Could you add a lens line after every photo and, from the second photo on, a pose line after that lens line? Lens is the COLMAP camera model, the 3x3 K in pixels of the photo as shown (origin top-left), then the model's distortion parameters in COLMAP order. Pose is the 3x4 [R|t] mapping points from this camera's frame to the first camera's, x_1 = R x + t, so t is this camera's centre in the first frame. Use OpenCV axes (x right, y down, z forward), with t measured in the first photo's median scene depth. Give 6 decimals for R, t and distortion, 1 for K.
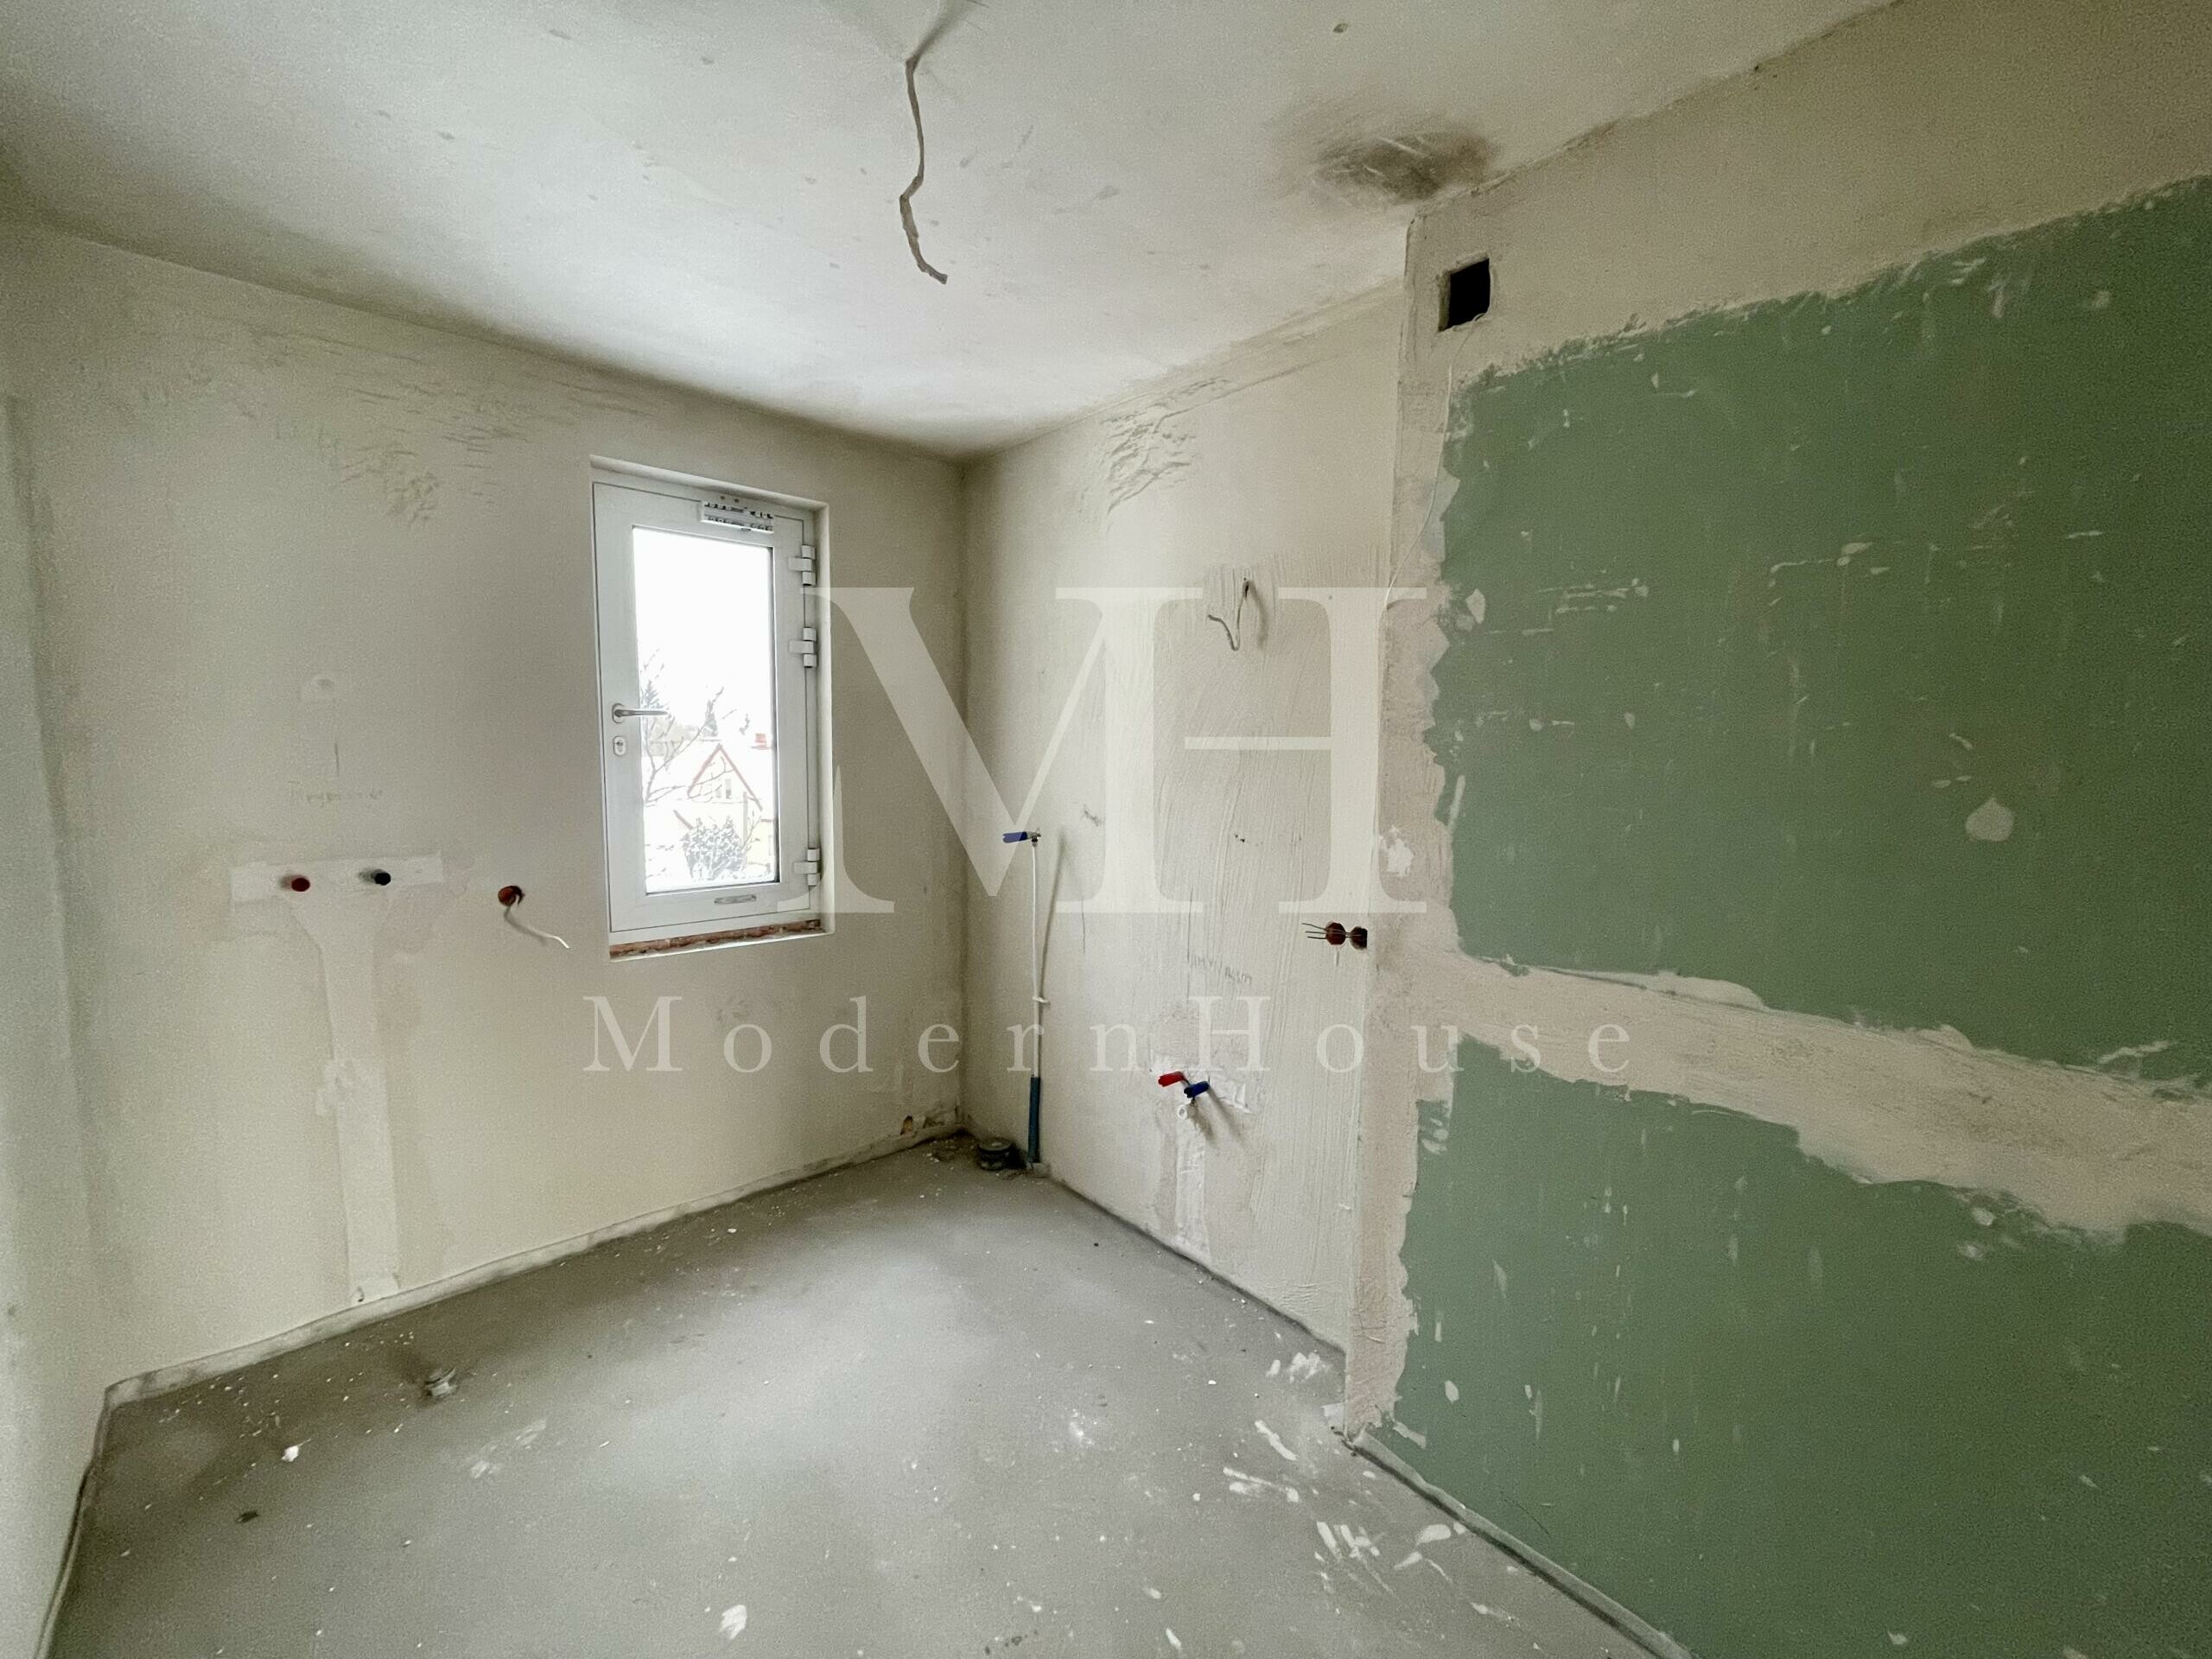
lens RADIAL K [[883.5, 0, 1106.0], [0, 883.5, 829.5], [0, 0, 1]] dist [-0.000110, -0.000005]
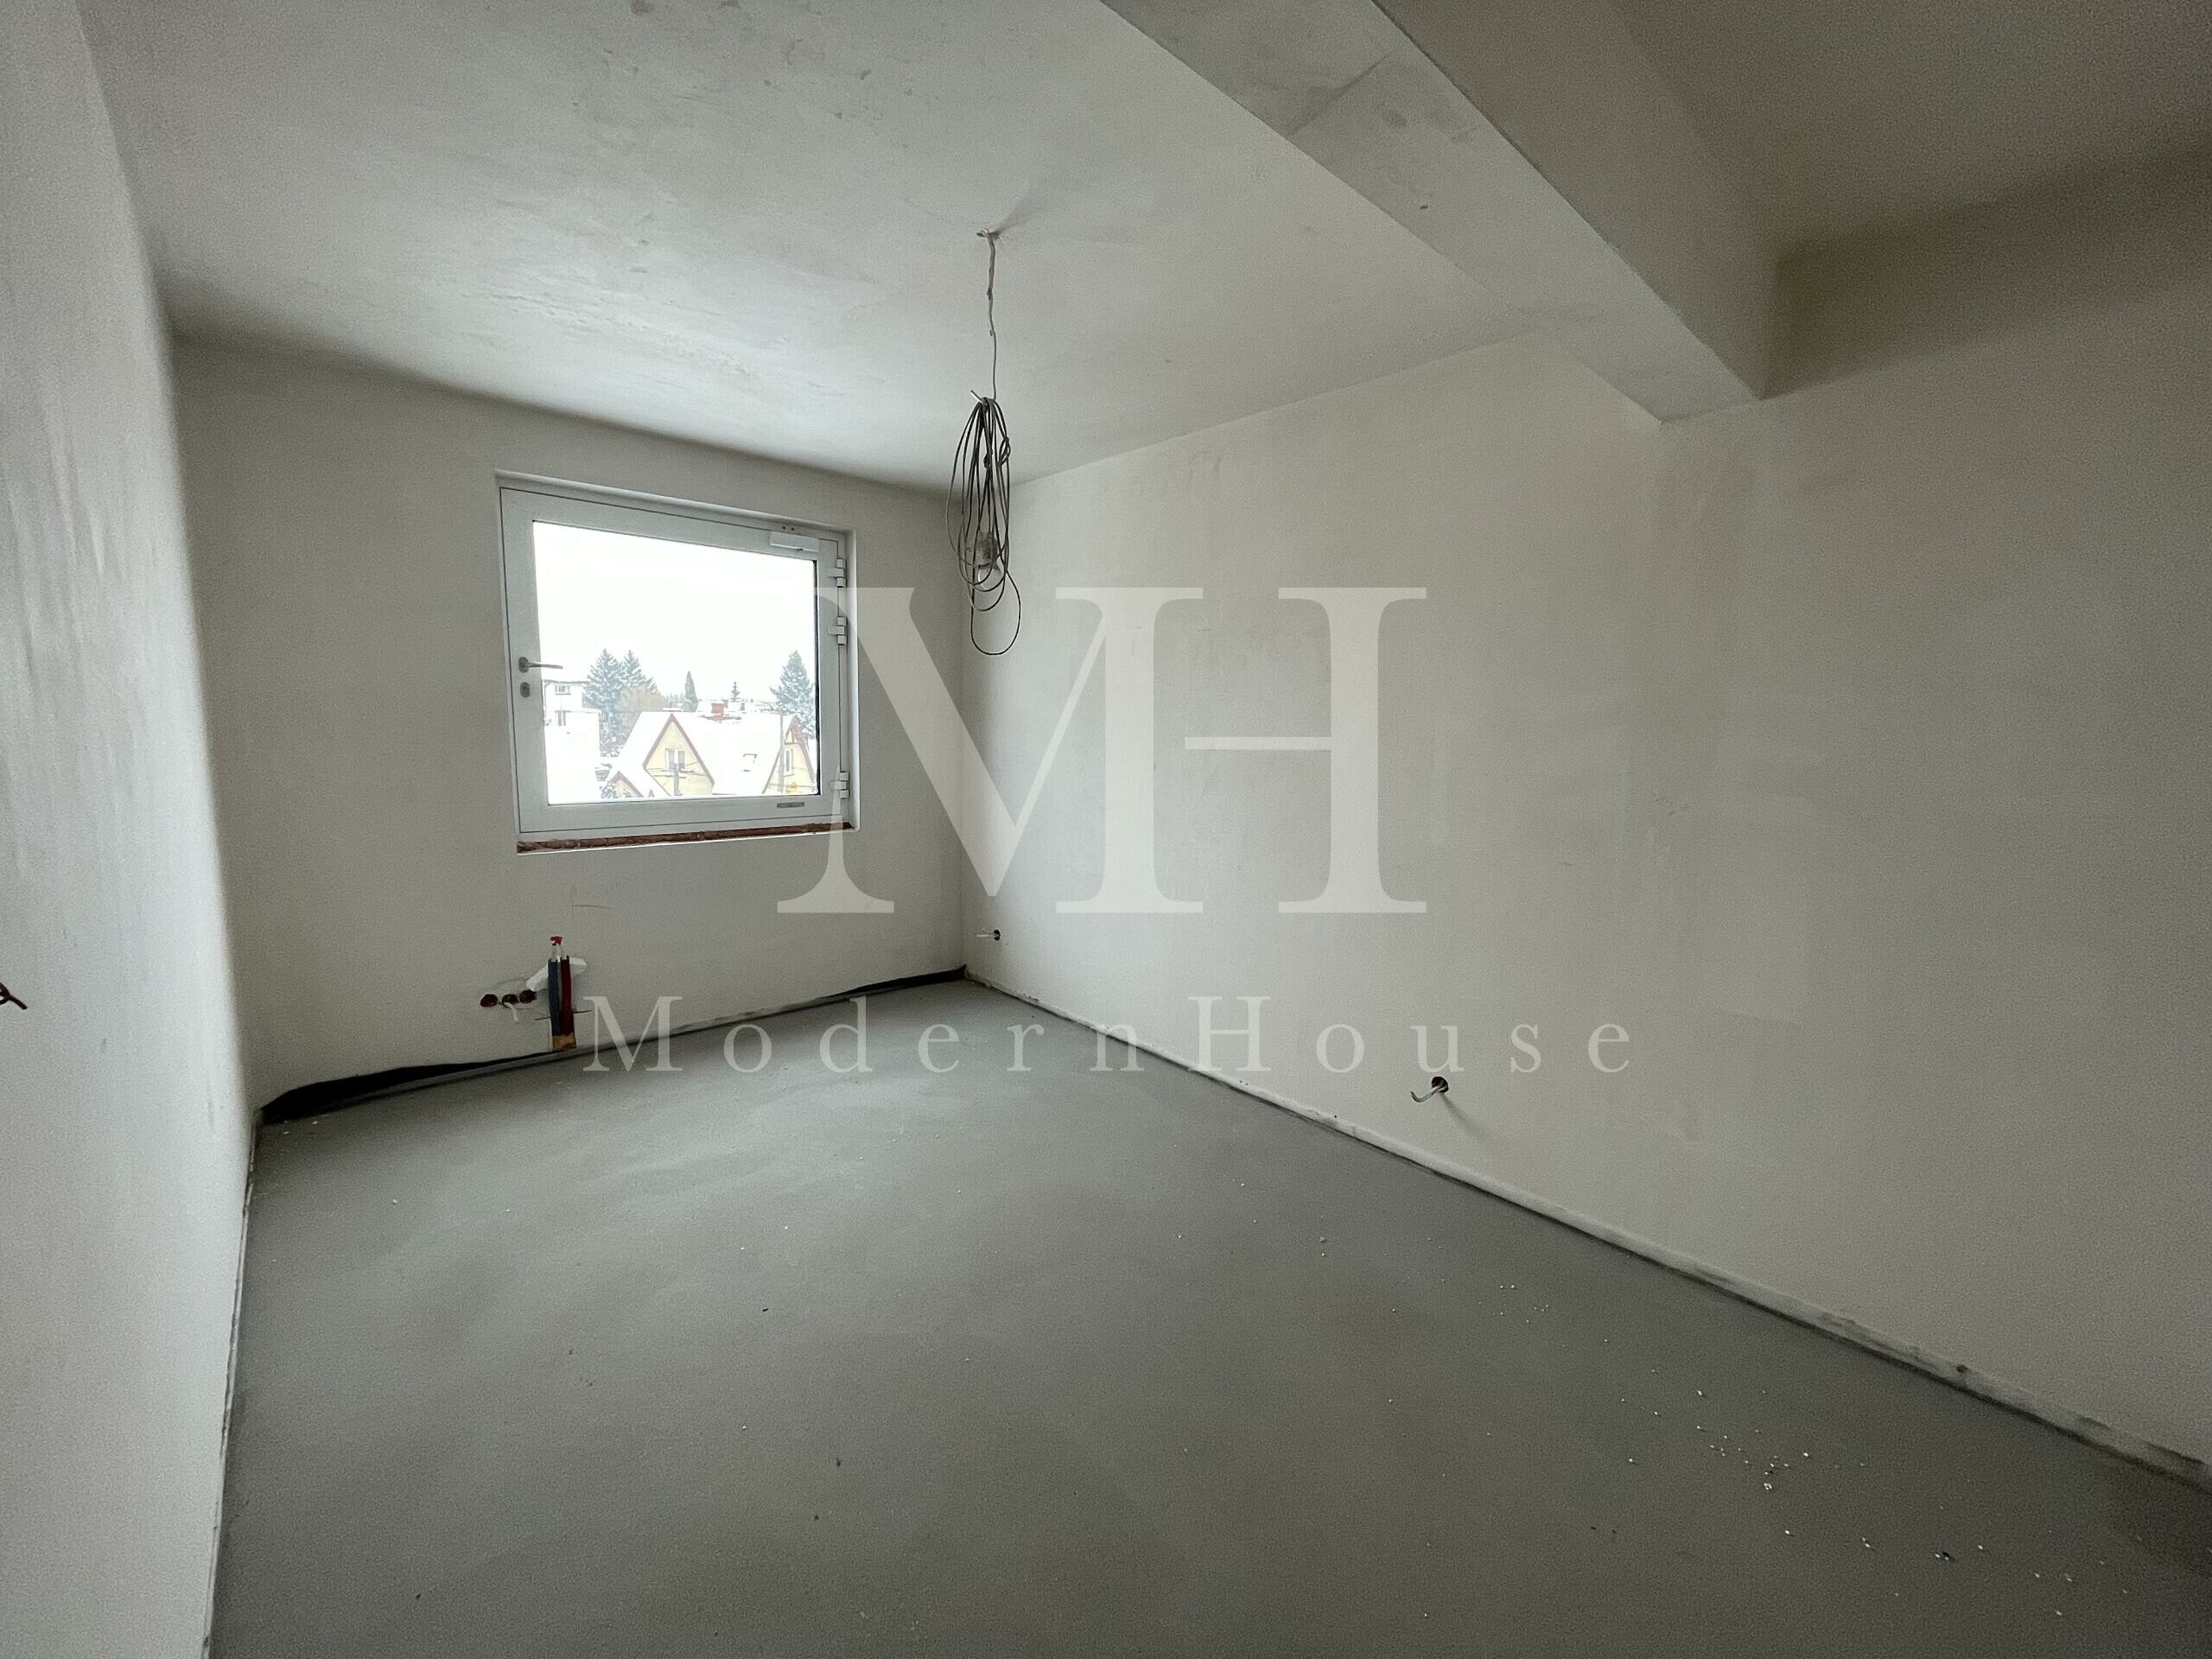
lens RADIAL K [[883.5, 0, 1106.0], [0, 883.5, 829.5], [0, 0, 1]] dist [-0.000110, -0.000005]
pose [[0.999999, -0.001075, 0.000454, 0.090171], [0.001075, 0.999999, -0.000113, 0.115631], [-0.000454, 0.000114, 1.000000, -0.426845]]
